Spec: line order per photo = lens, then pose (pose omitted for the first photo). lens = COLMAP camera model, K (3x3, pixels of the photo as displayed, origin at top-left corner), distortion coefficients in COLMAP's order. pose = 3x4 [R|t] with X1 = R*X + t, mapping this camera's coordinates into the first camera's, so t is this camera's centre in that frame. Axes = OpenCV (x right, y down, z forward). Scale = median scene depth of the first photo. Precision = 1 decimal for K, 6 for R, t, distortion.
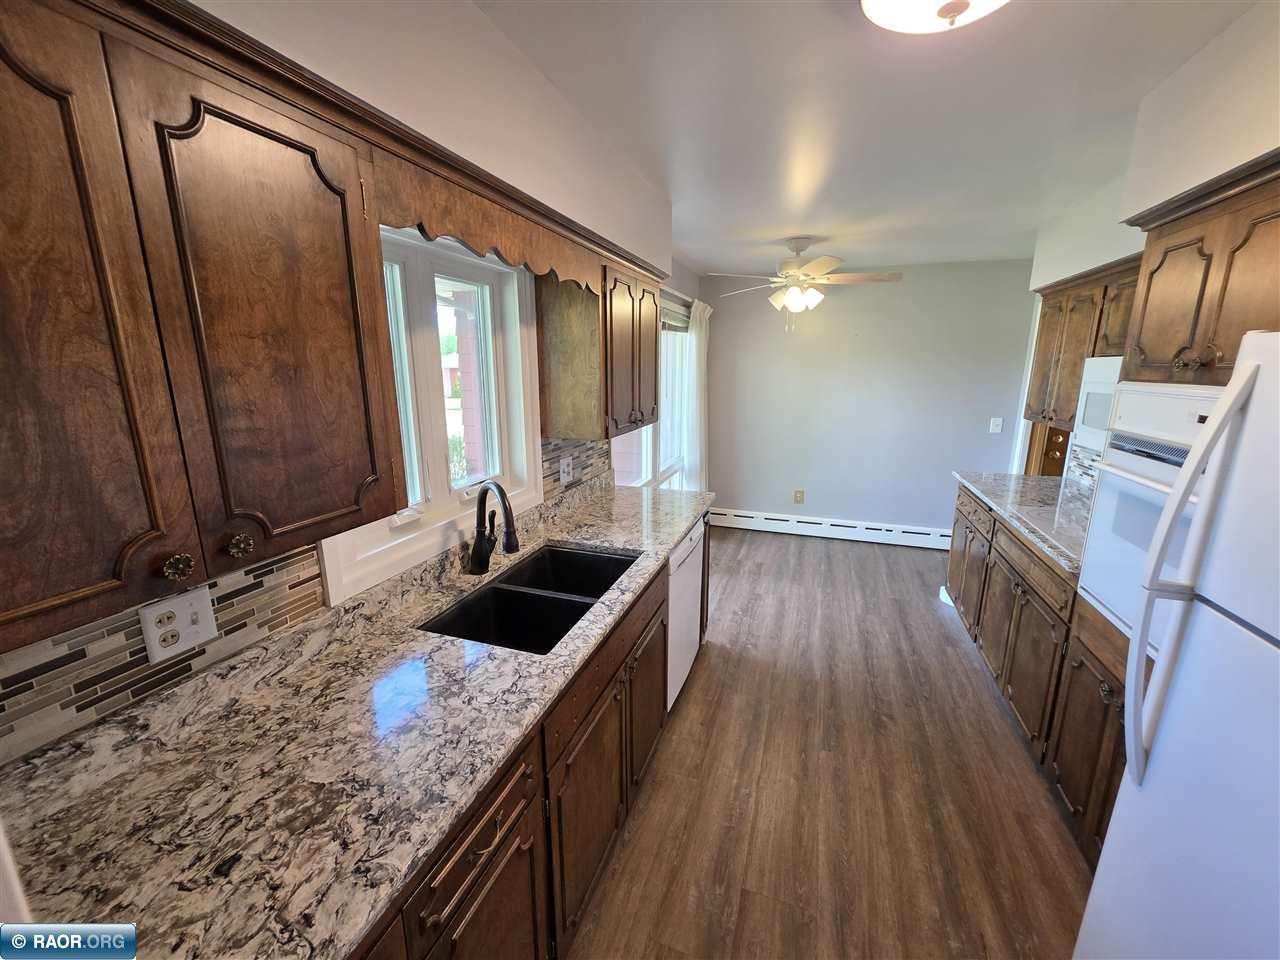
lens RADIAL K [[511.9, 0, 637.6], [0, 511.9, 477.0], [0, 0, 1]] dist [0.000878, -0.000126]
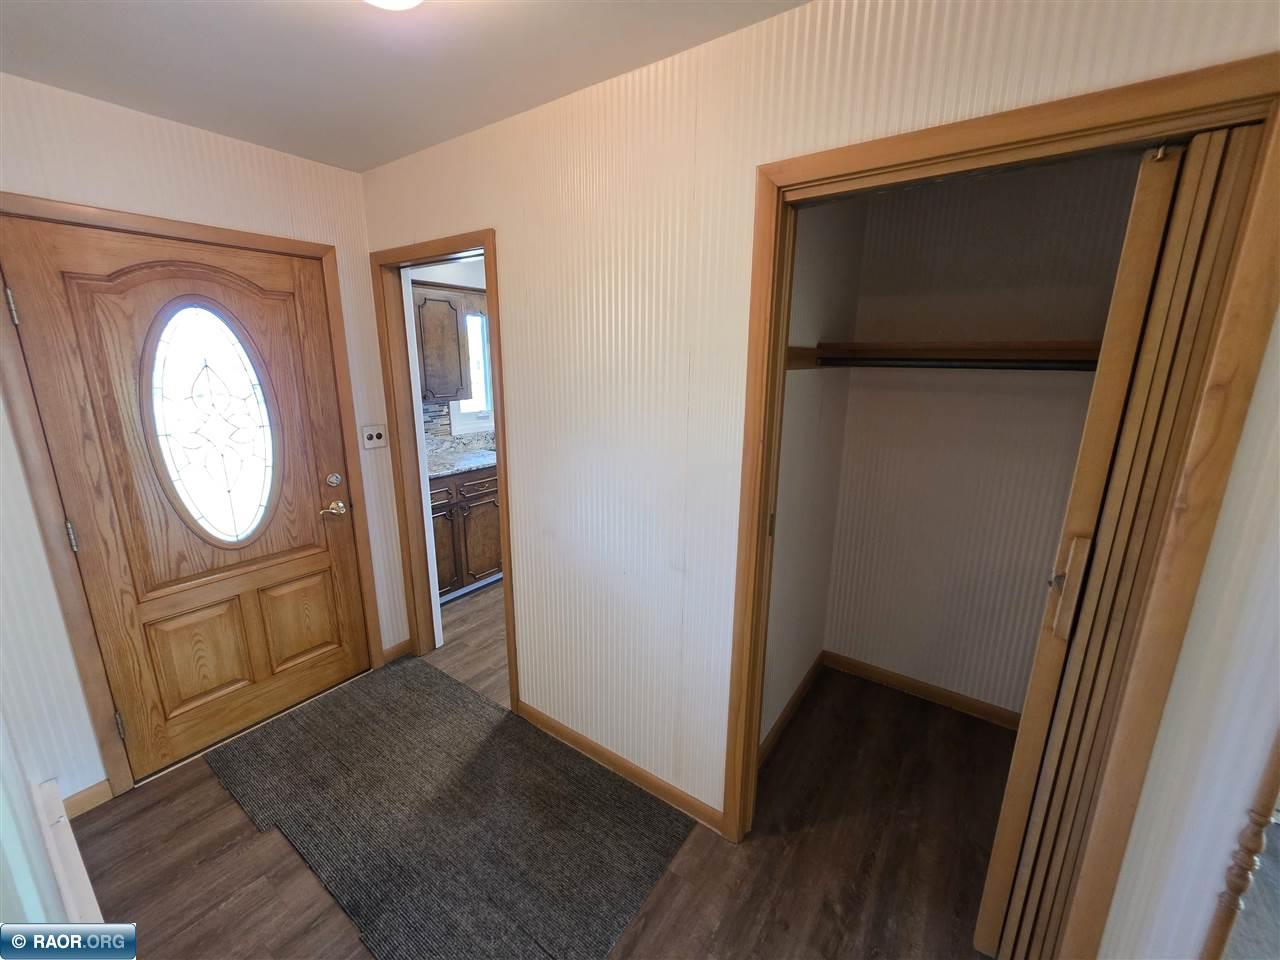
lens RADIAL K [[511.9, 0, 636.1], [0, 511.9, 476.1], [0, 0, 1]] dist [0.000878, -0.000126]
pose [[0.960801, 0.067508, -0.268895, 0.952308], [-0.063546, 0.997704, 0.023420, 0.265013], [0.269859, -0.005415, 0.962885, -1.210633]]
